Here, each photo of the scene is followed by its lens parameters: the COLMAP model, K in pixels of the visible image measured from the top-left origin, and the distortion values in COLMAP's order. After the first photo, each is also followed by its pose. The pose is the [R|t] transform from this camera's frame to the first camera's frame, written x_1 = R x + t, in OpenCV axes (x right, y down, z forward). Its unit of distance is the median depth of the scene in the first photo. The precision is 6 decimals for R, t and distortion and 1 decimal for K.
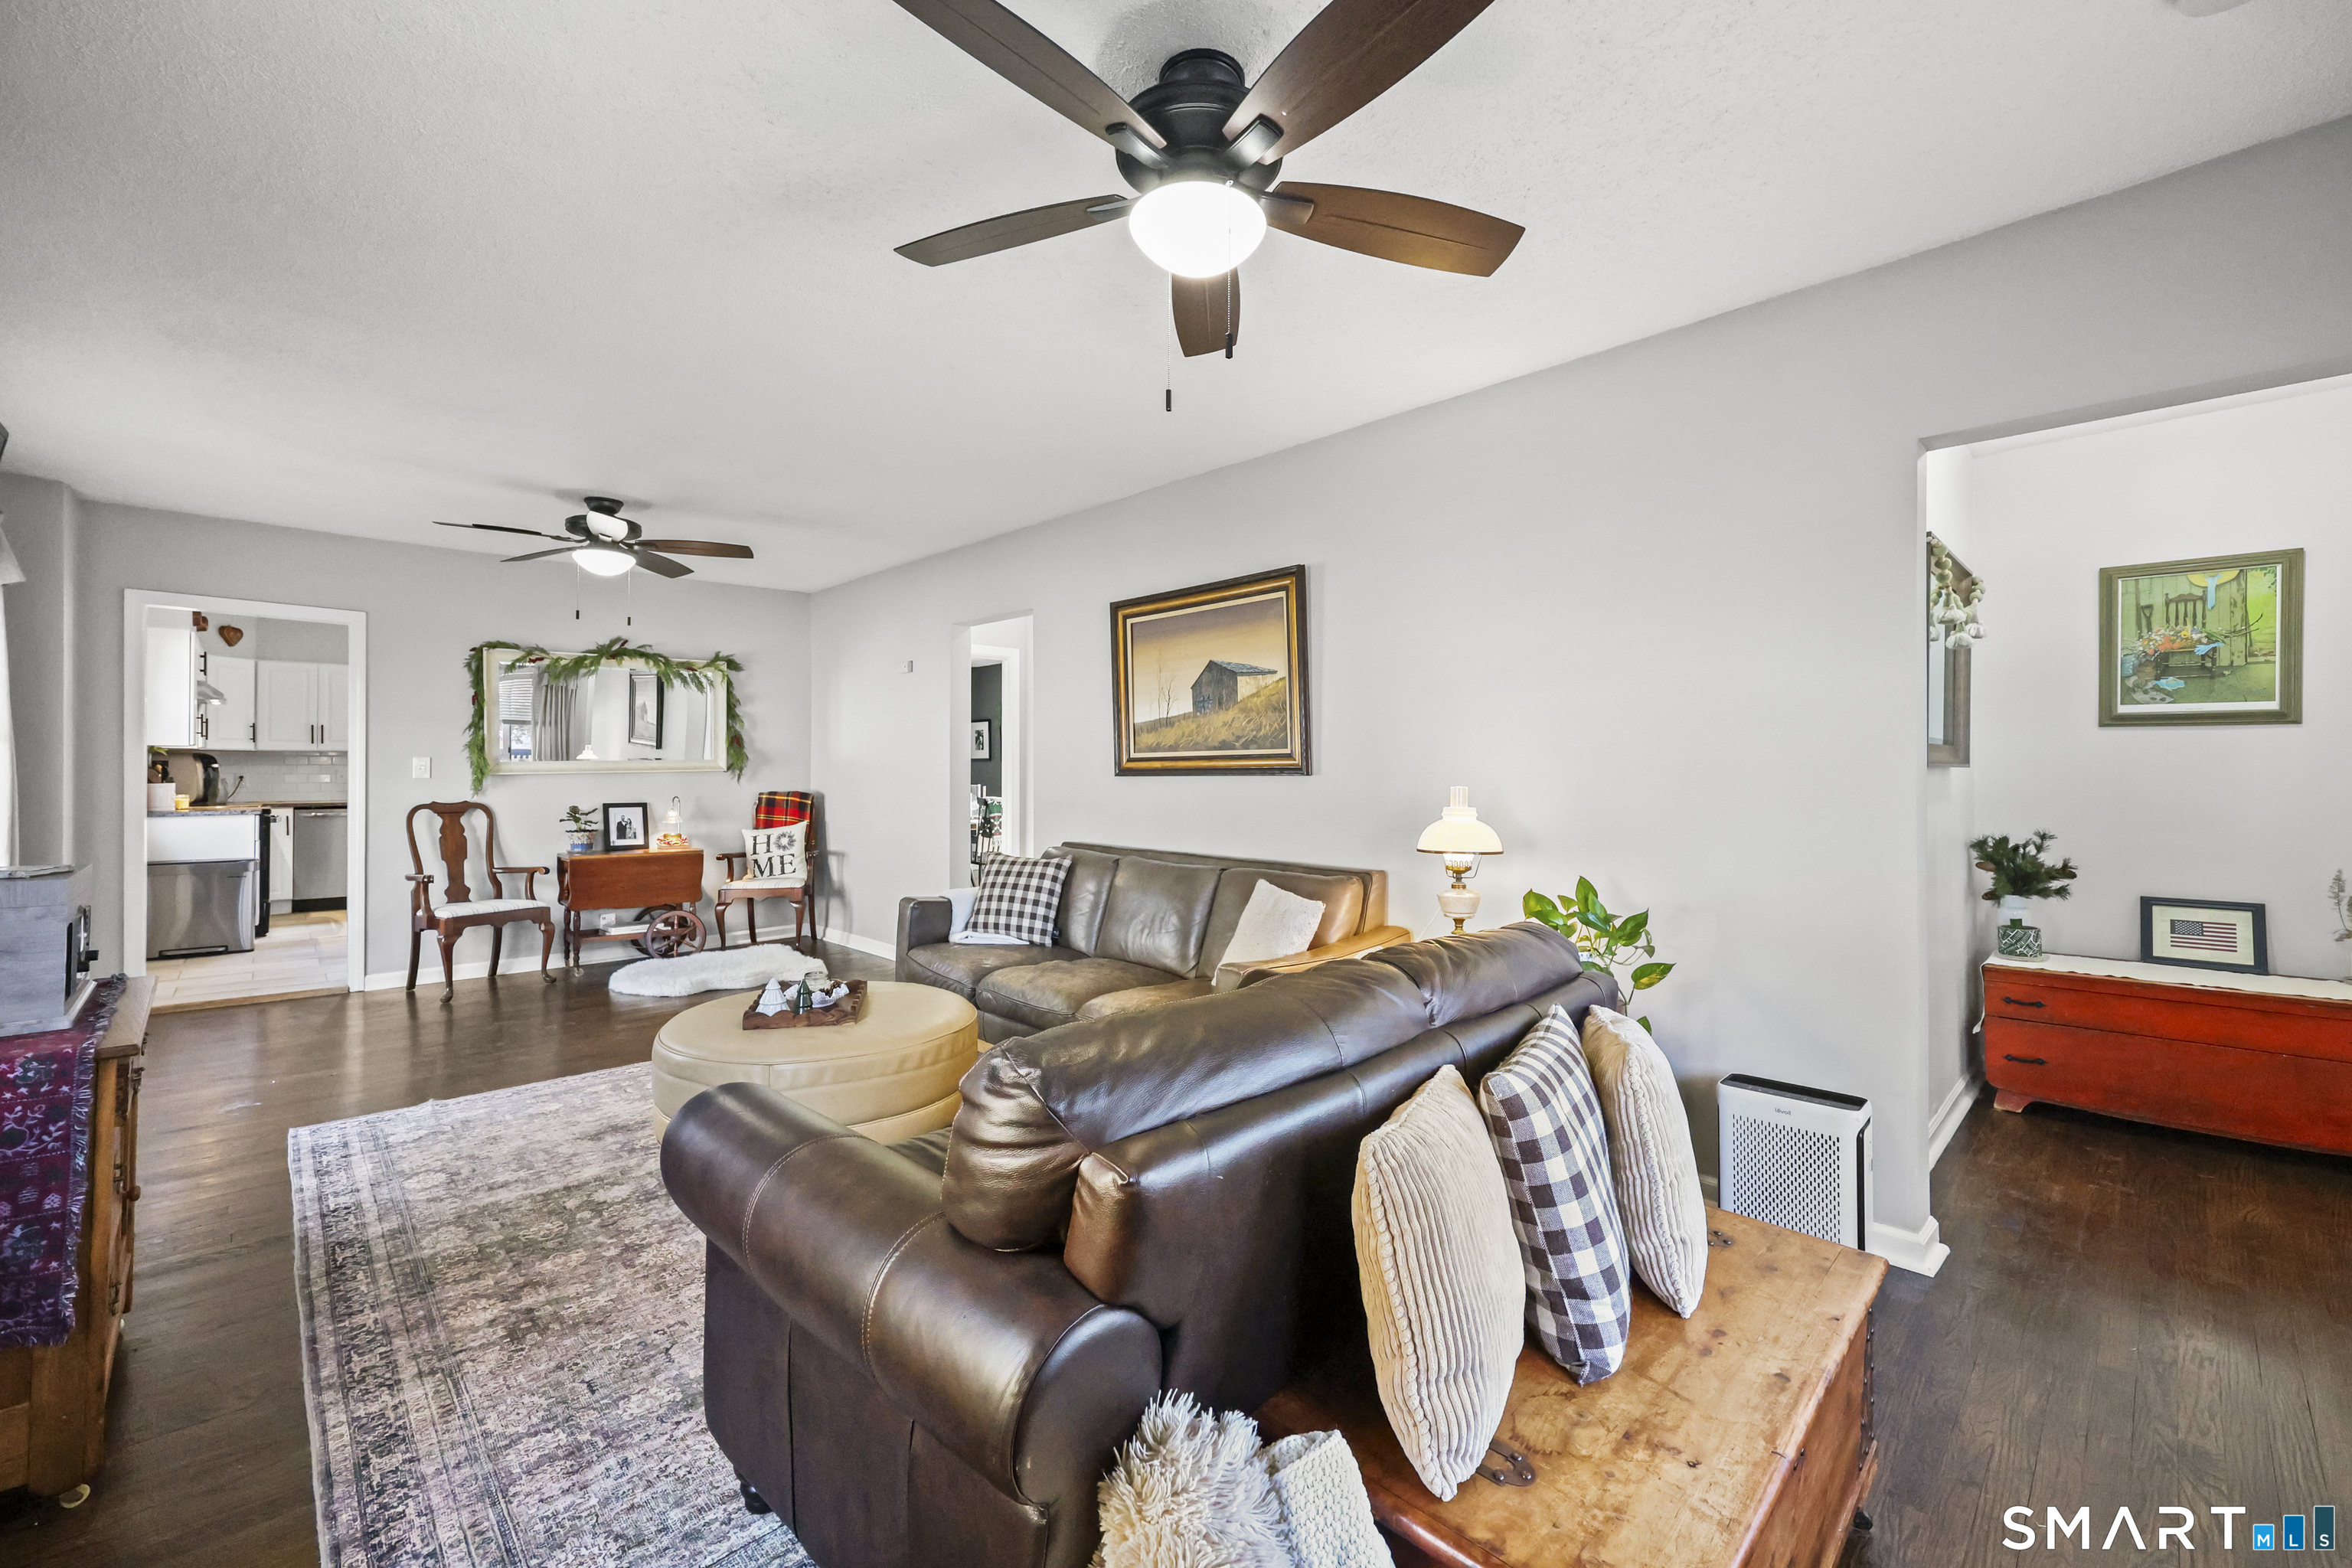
lens RADIAL K [[956.8, 0, 1188.4], [0, 956.8, 771.2], [0, 0, 1]] dist [-0.001163, -0.000167]
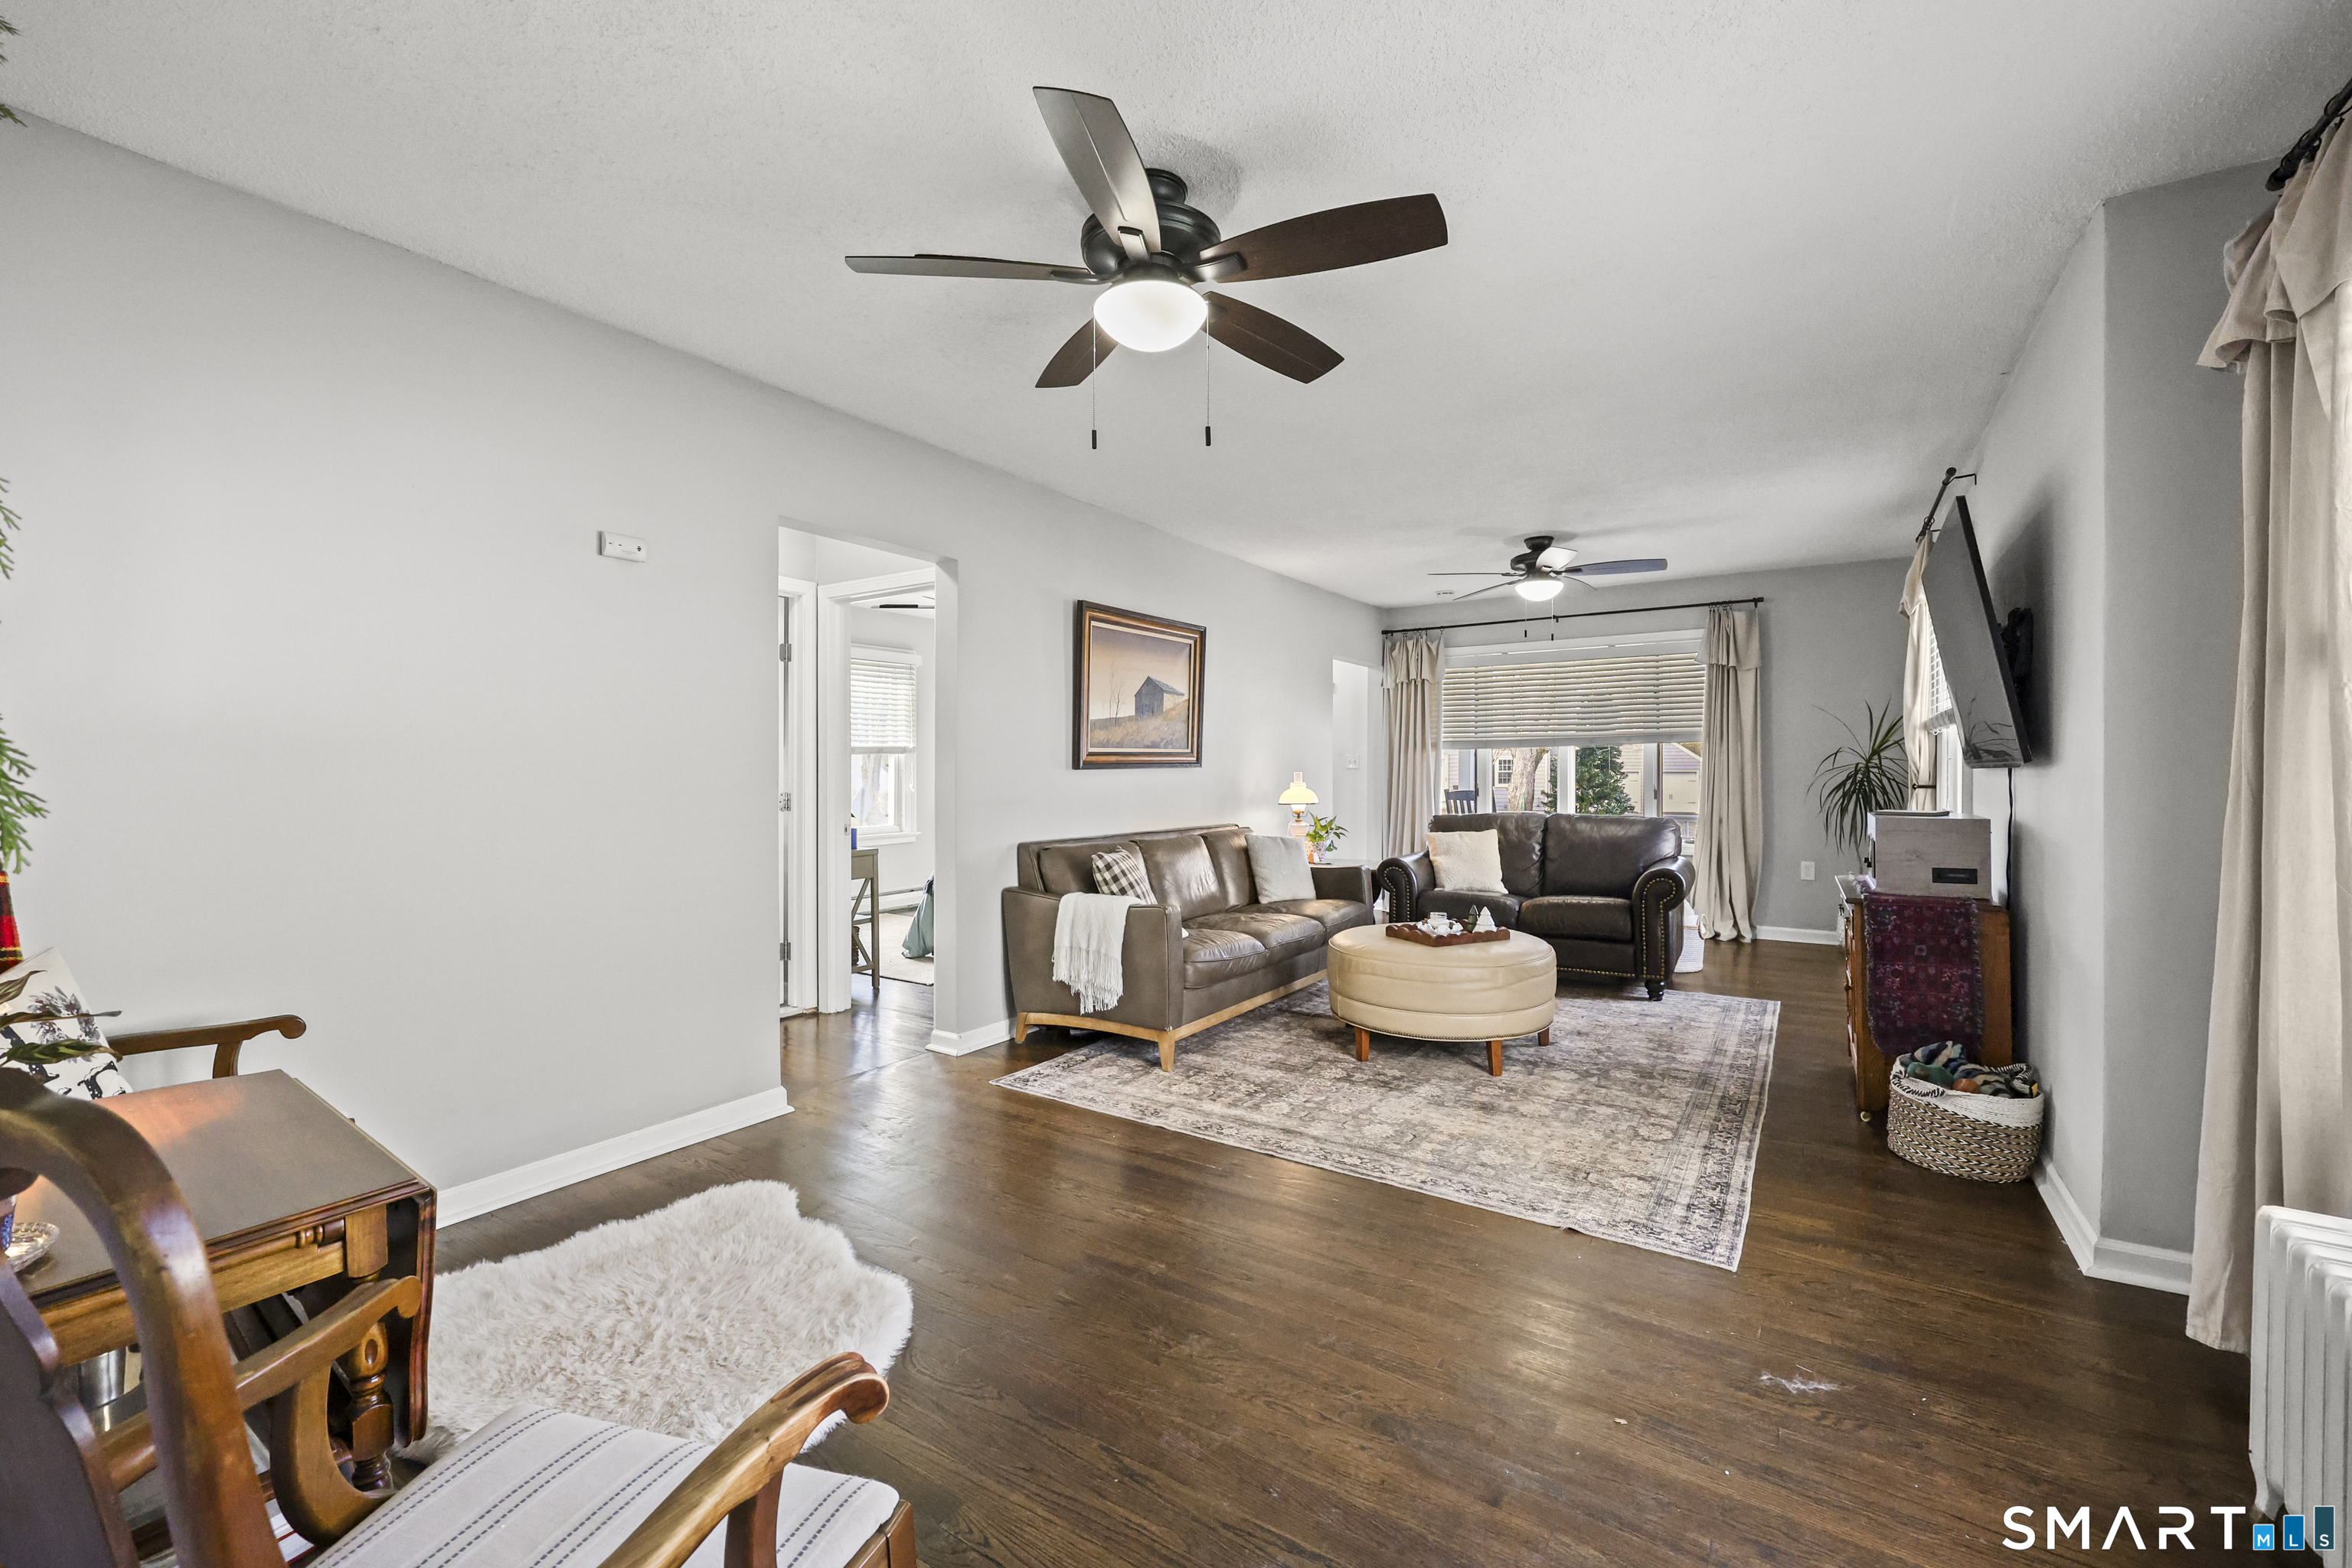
lens RADIAL K [[956.8, 0, 1188.4], [0, 956.8, 771.2], [0, 0, 1]] dist [-0.001163, -0.000167]
pose [[-0.215283, -0.003678, 0.976545, -1.247073], [0.004355, 0.999979, 0.004726, 0.003216], [-0.976542, 0.005271, -0.215263, 1.249250]]
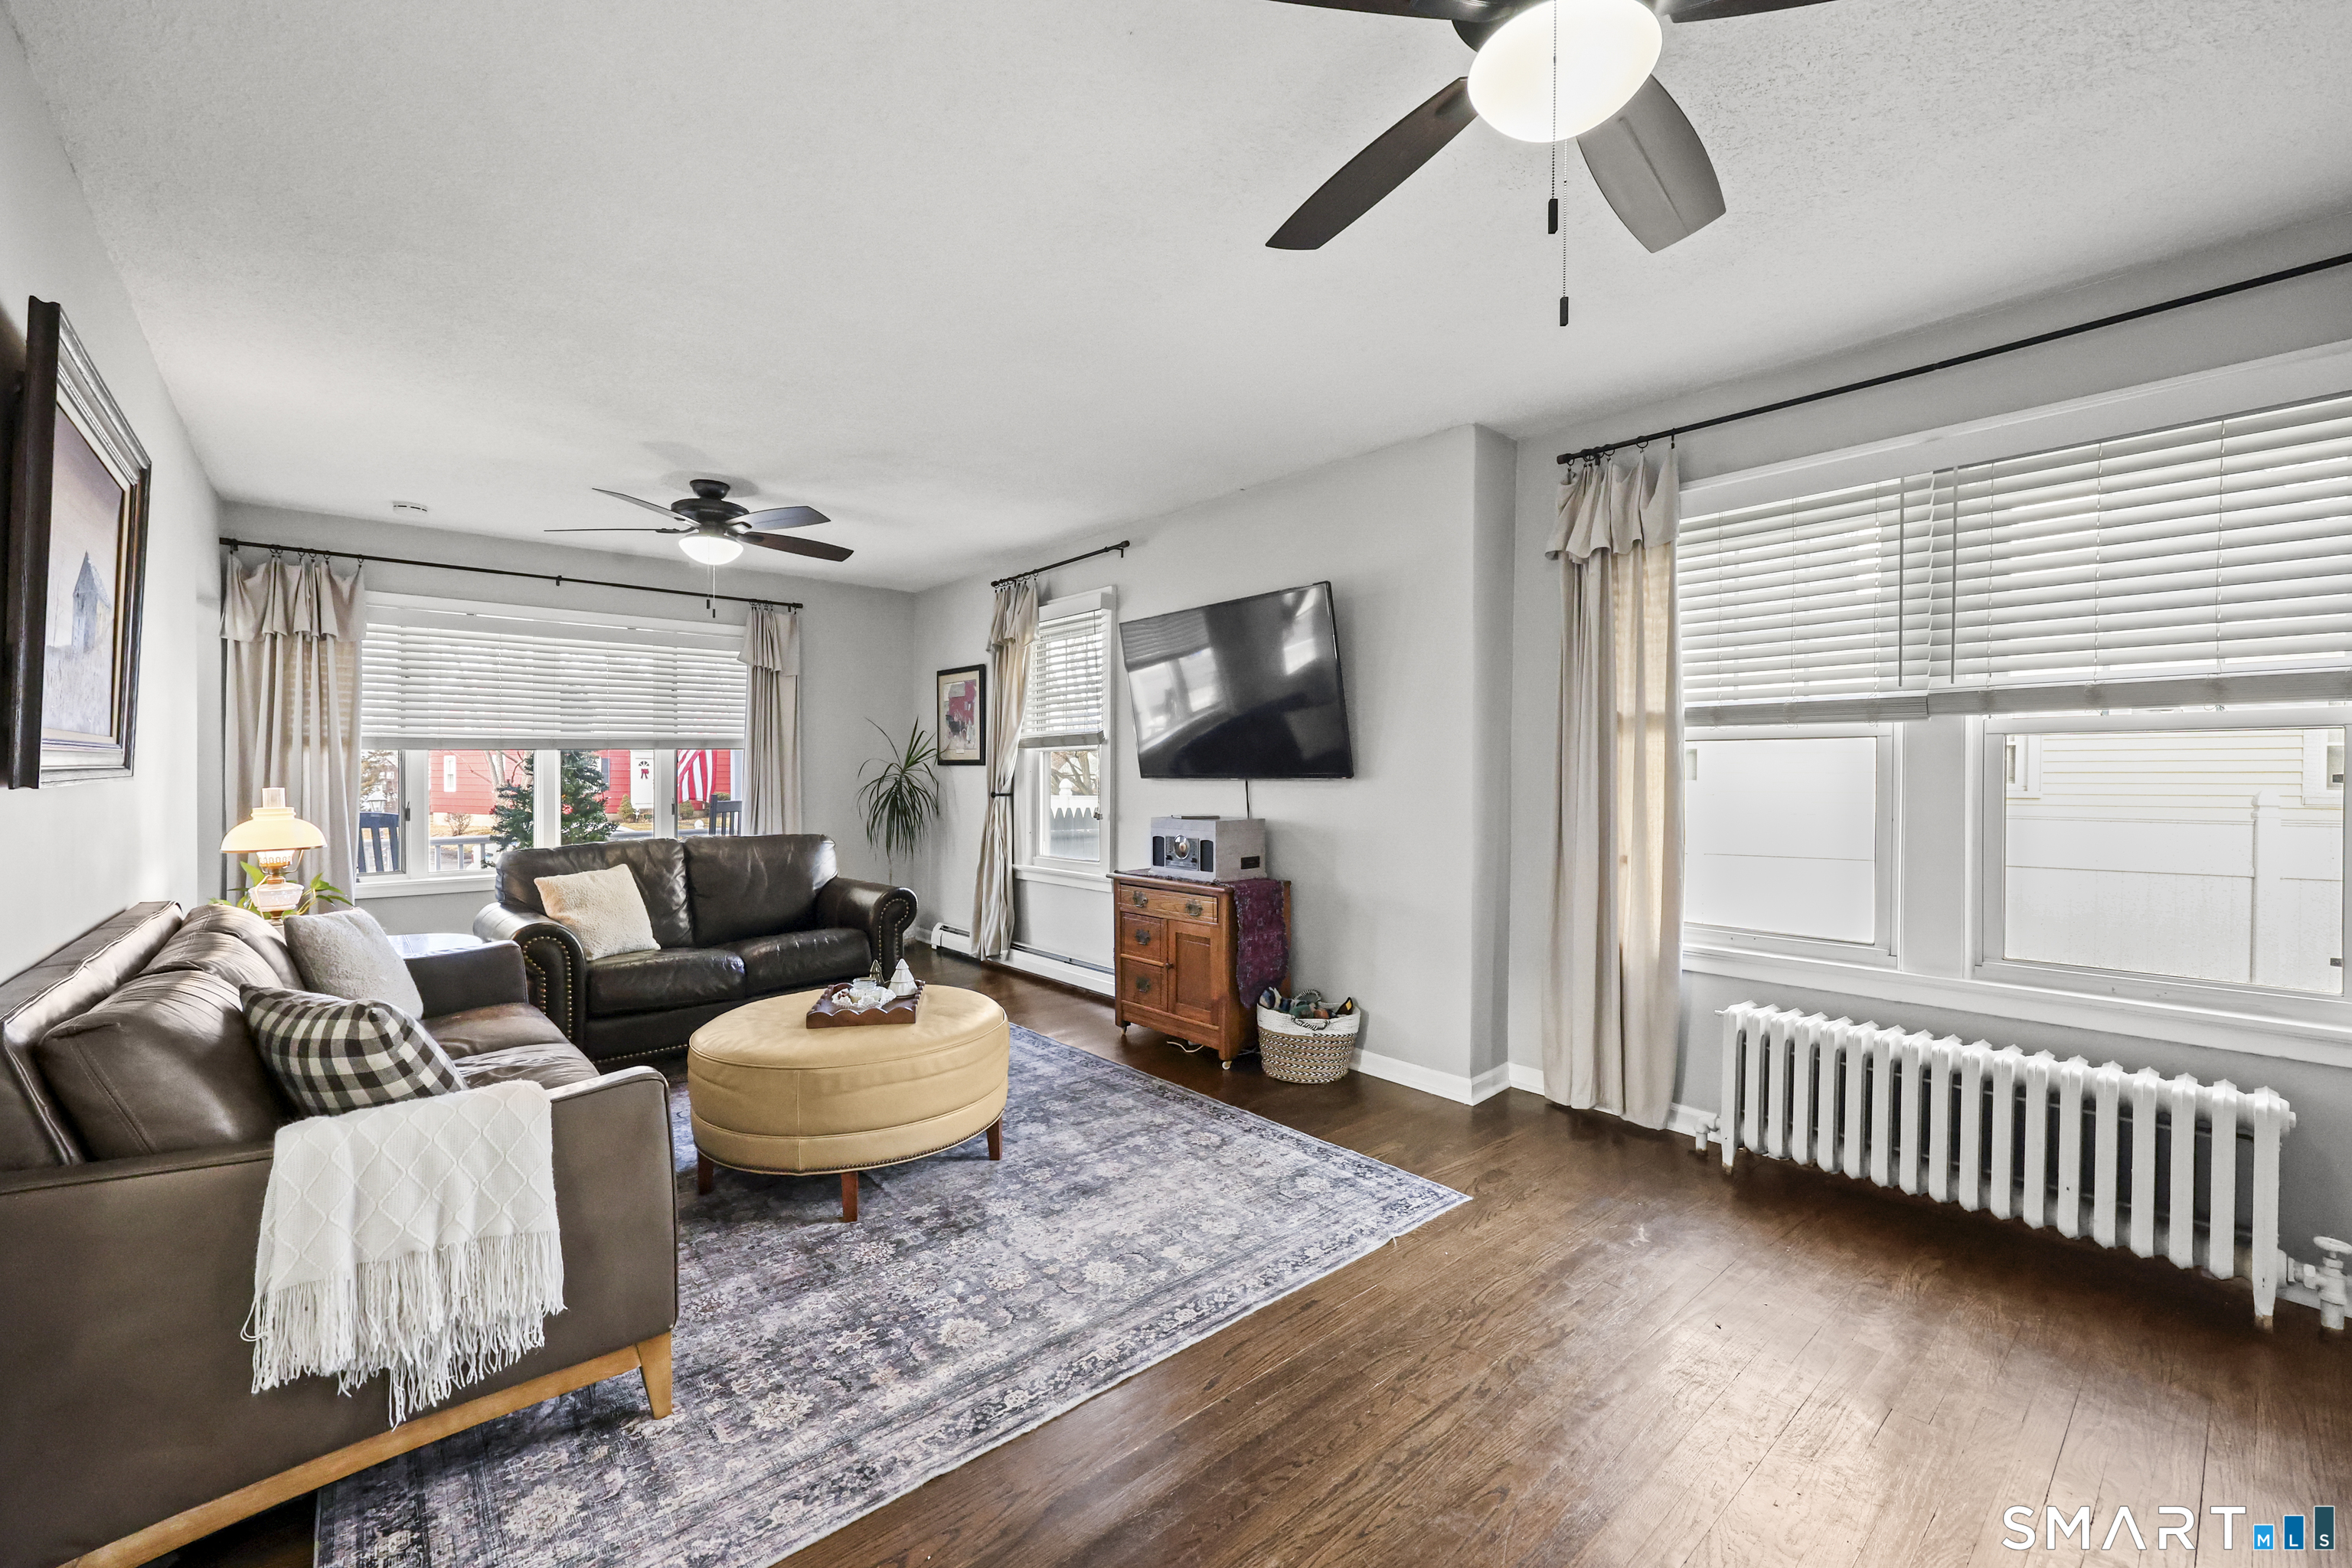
lens RADIAL K [[956.8, 0, 1188.4], [0, 956.8, 771.2], [0, 0, 1]] dist [-0.001163, -0.000167]
pose [[-0.998853, -0.002970, 0.047785, -0.589901], [-0.003088, 0.999992, -0.002399, -0.001079], [-0.047777, -0.002544, -0.998855, 1.510201]]
